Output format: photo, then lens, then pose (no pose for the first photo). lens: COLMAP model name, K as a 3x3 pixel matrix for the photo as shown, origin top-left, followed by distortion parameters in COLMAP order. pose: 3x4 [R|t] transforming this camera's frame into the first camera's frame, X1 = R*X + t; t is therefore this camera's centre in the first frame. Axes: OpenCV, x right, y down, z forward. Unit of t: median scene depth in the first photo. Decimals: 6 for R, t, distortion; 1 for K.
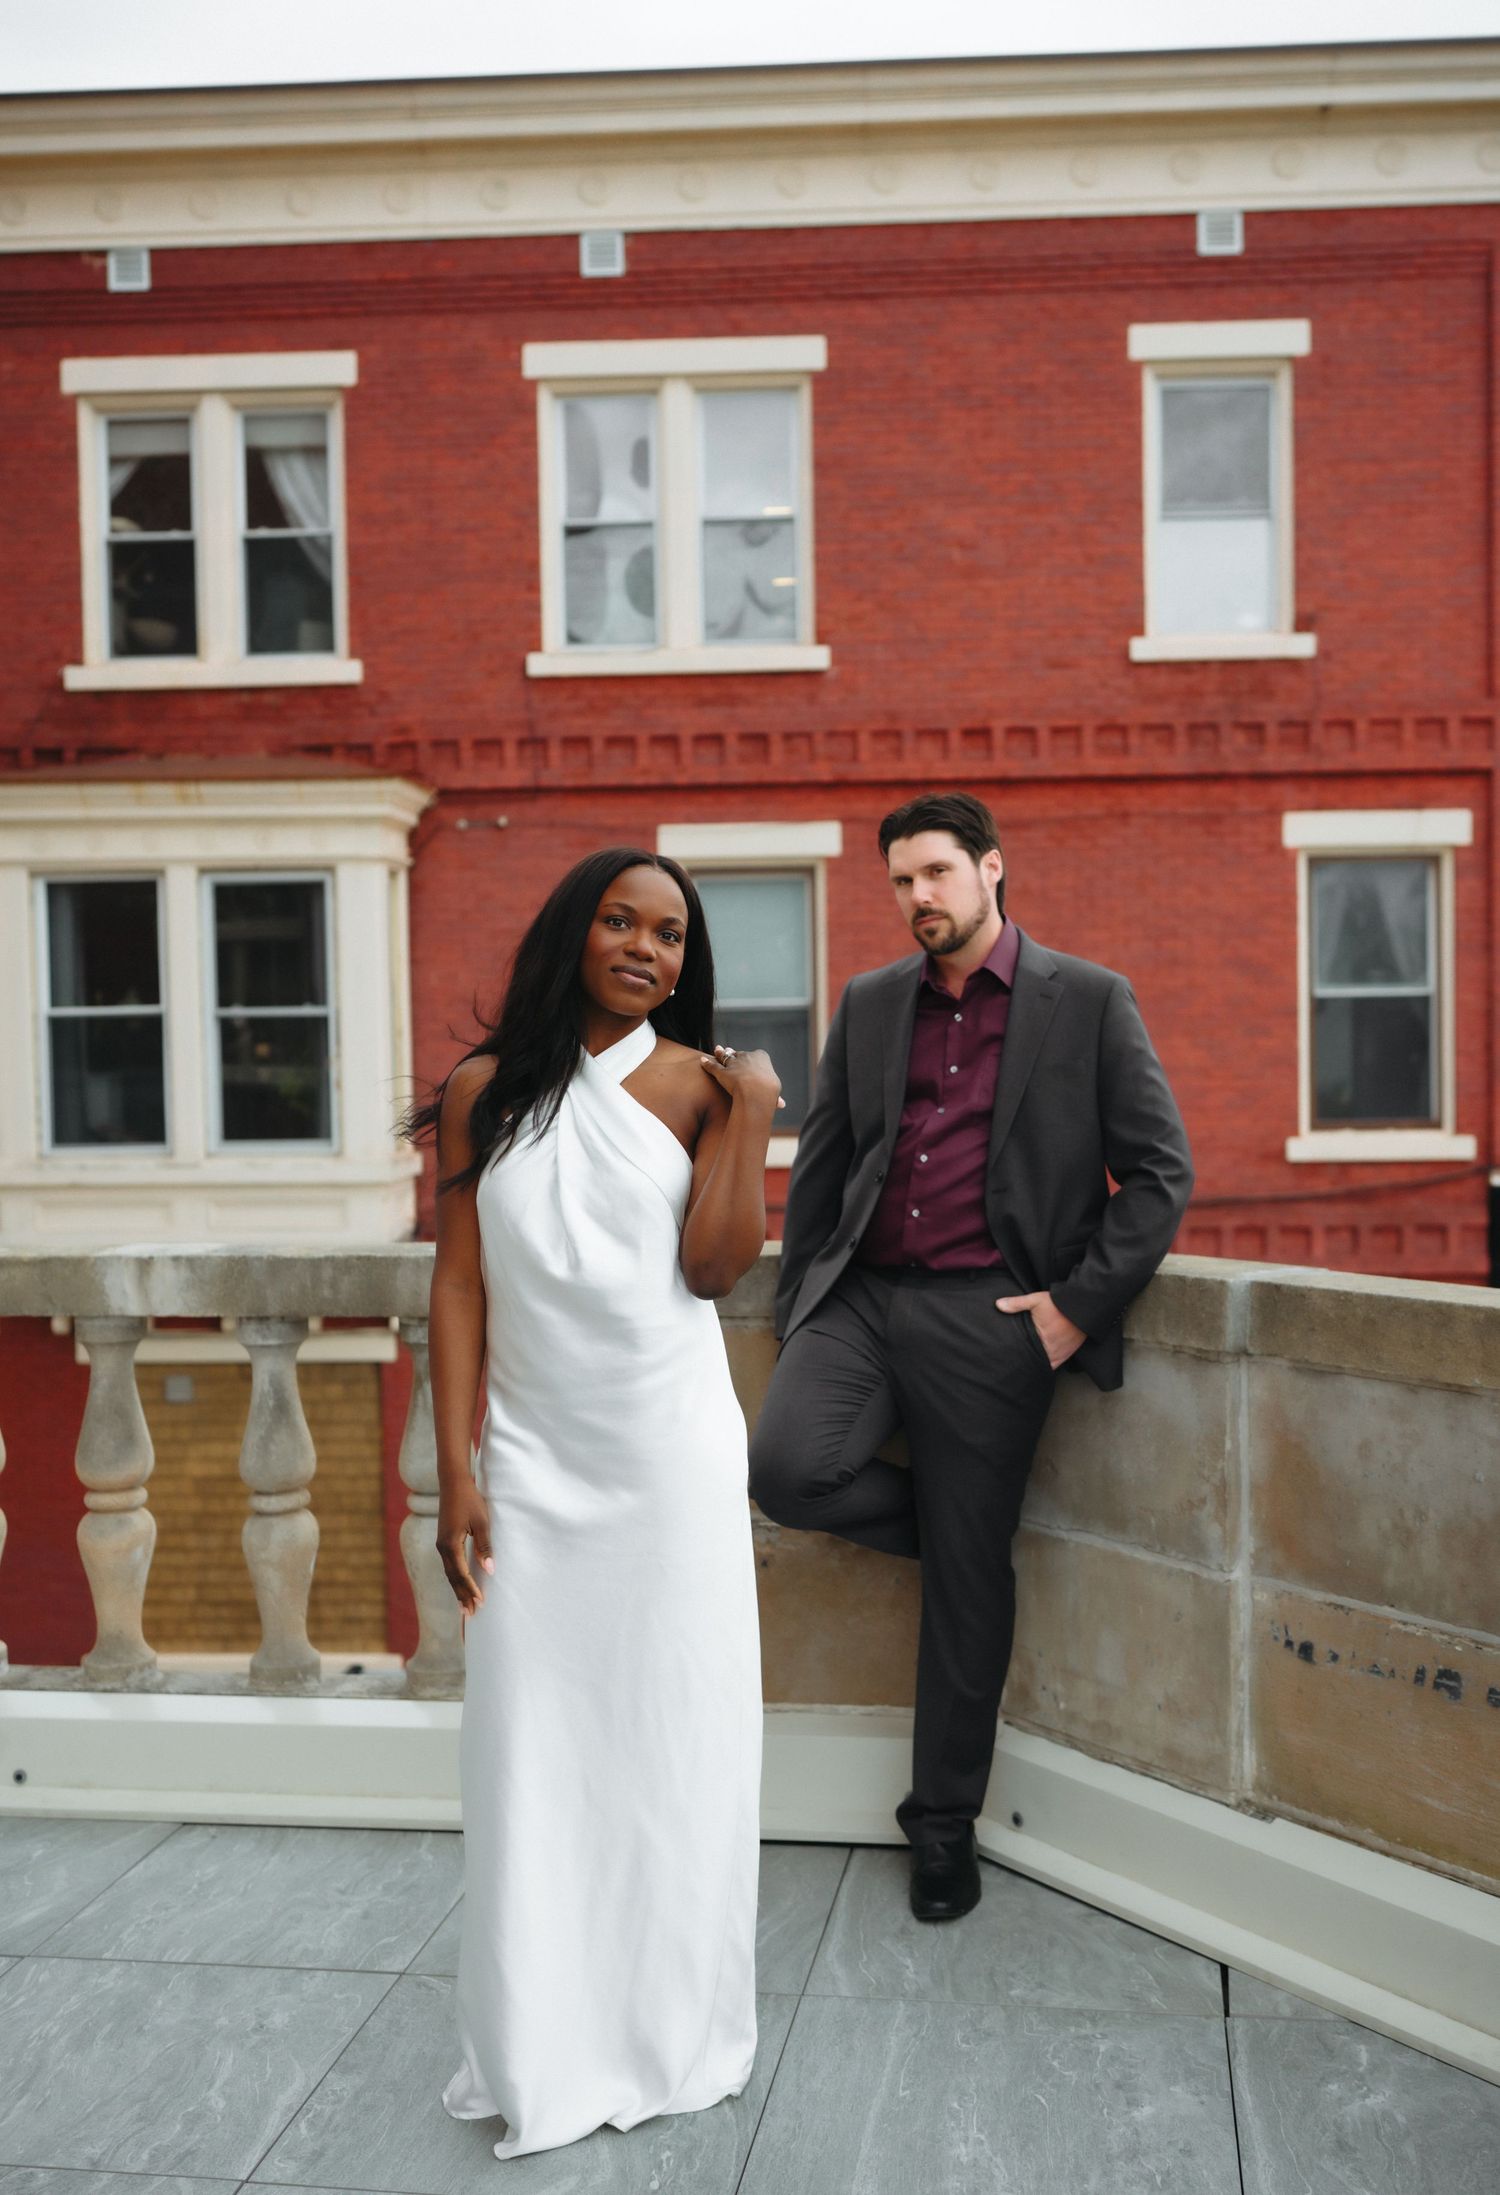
lens RADIAL K [[2294.9, 0, 766.2], [0, 2294.9, 1108.2], [0, 0, 1]] dist [0.003948, 0.000000]
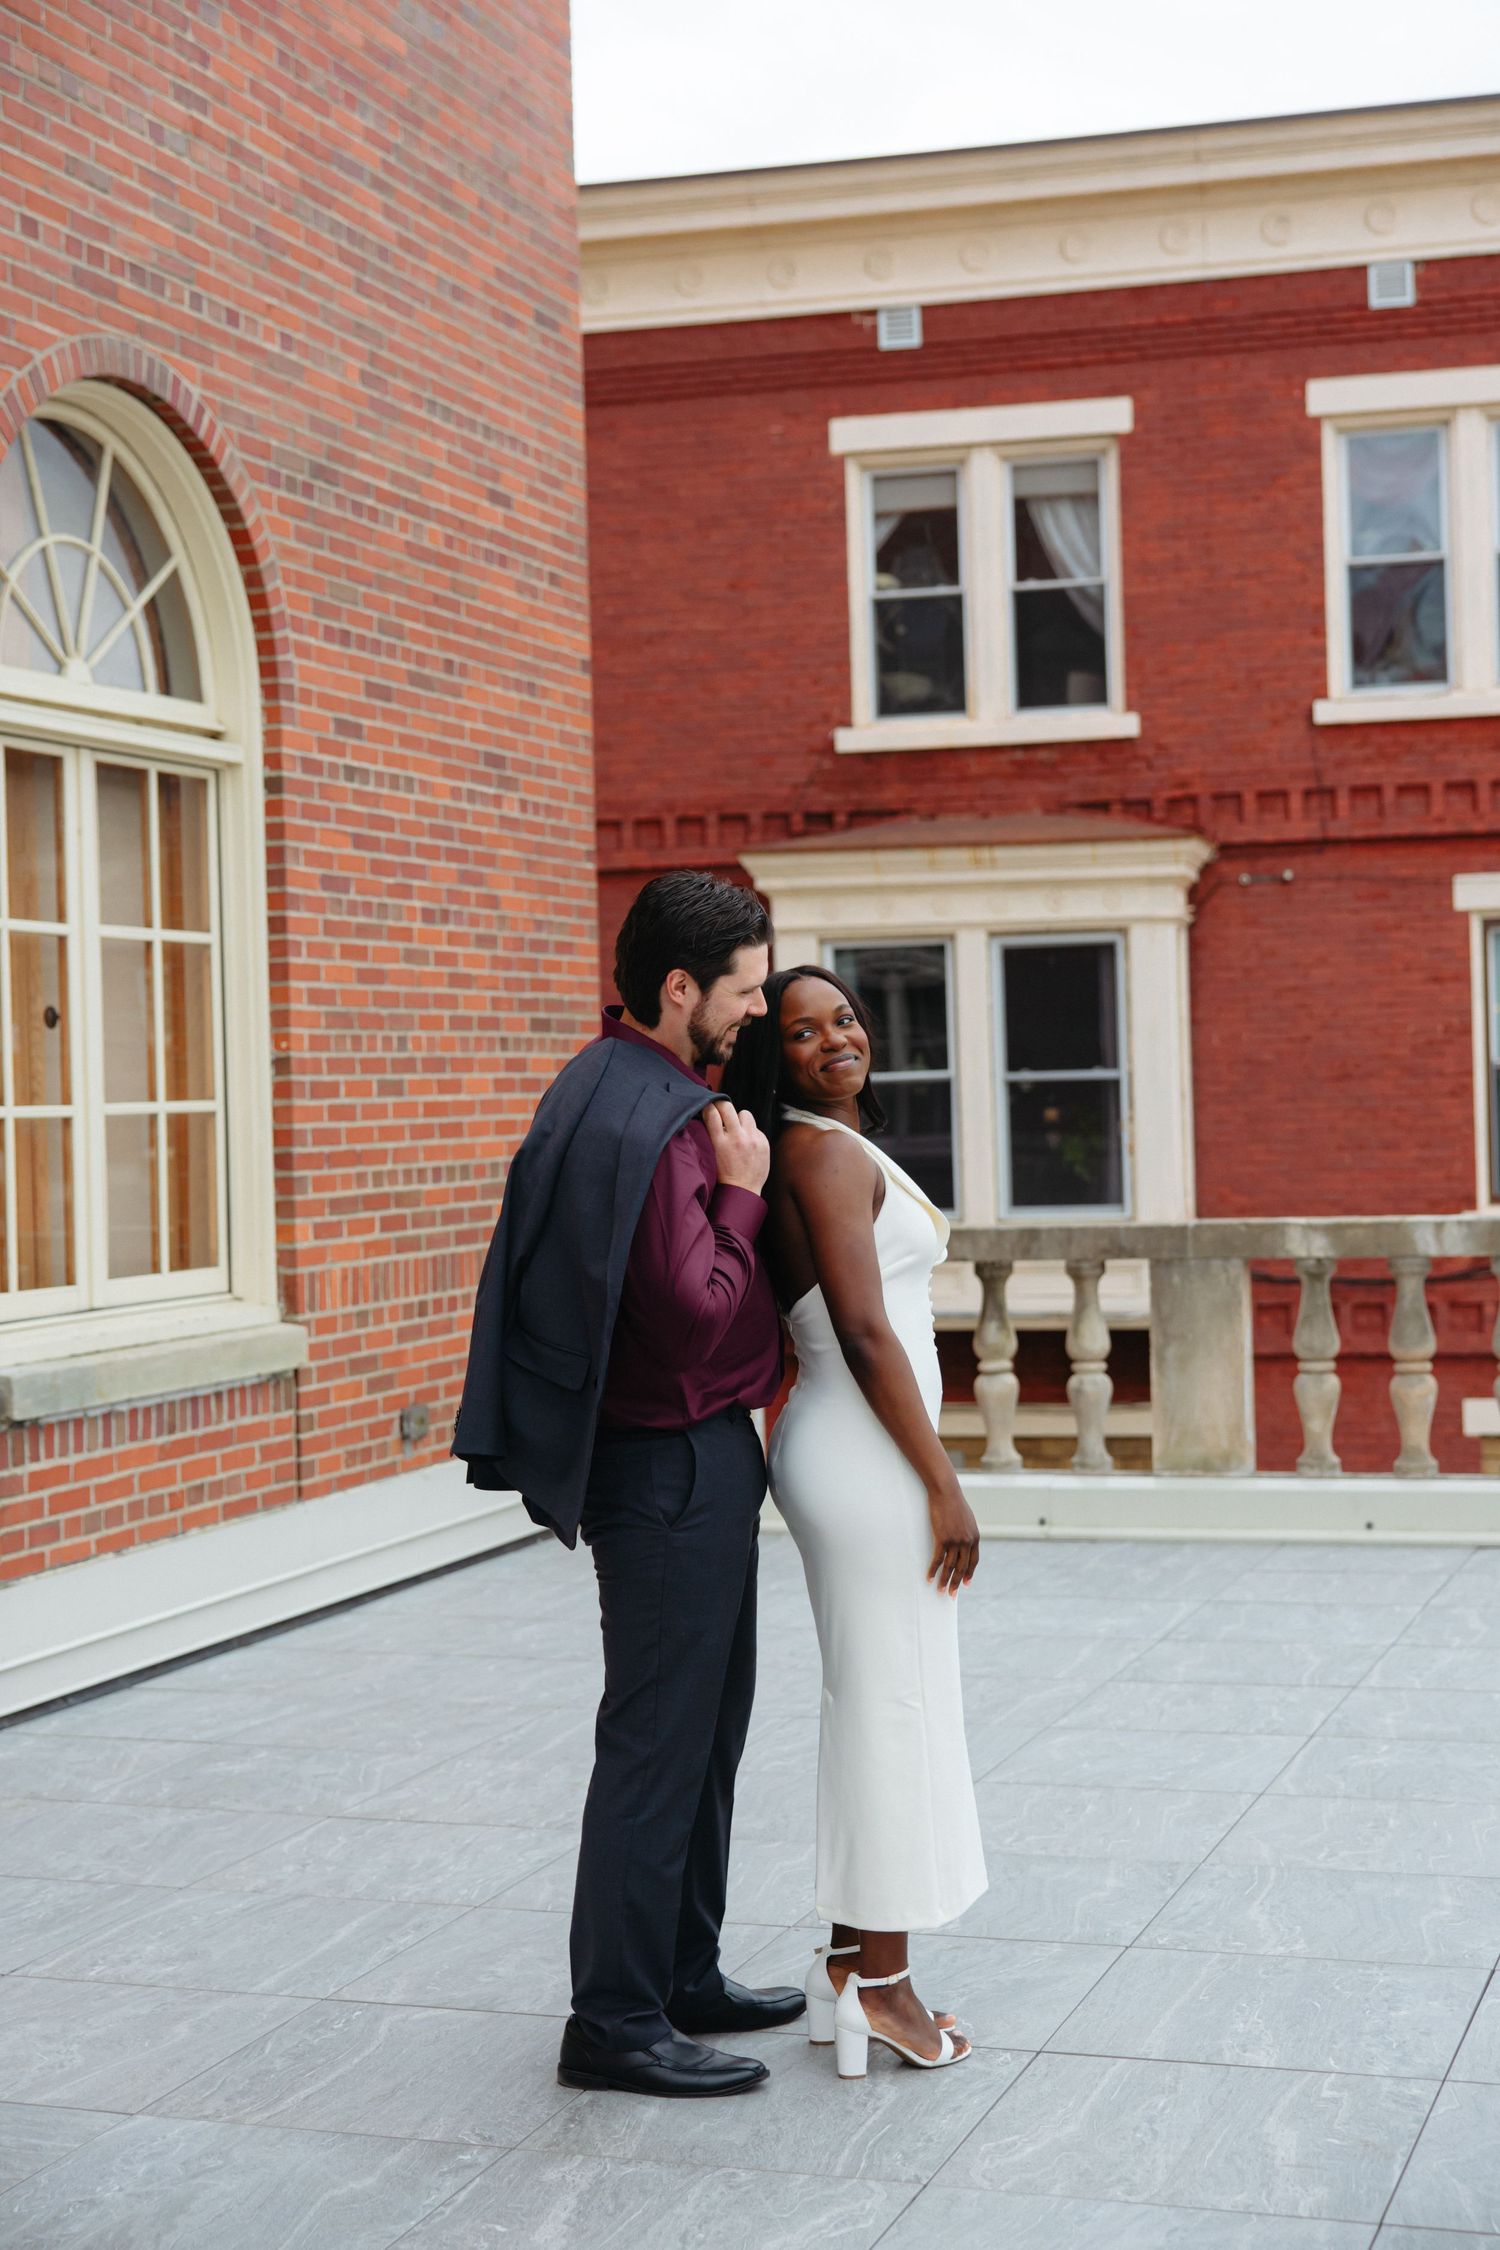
lens RADIAL K [[3232.8, 0, 743.6], [0, 3232.8, 1126.1], [0, 0, 1]] dist [0.031875, 0.000000]
pose [[0.981777, -0.008927, -0.189827, -0.082864], [0.004211, 0.999673, -0.025232, 0.013635], [0.189990, 0.023973, 0.981493, -0.376547]]
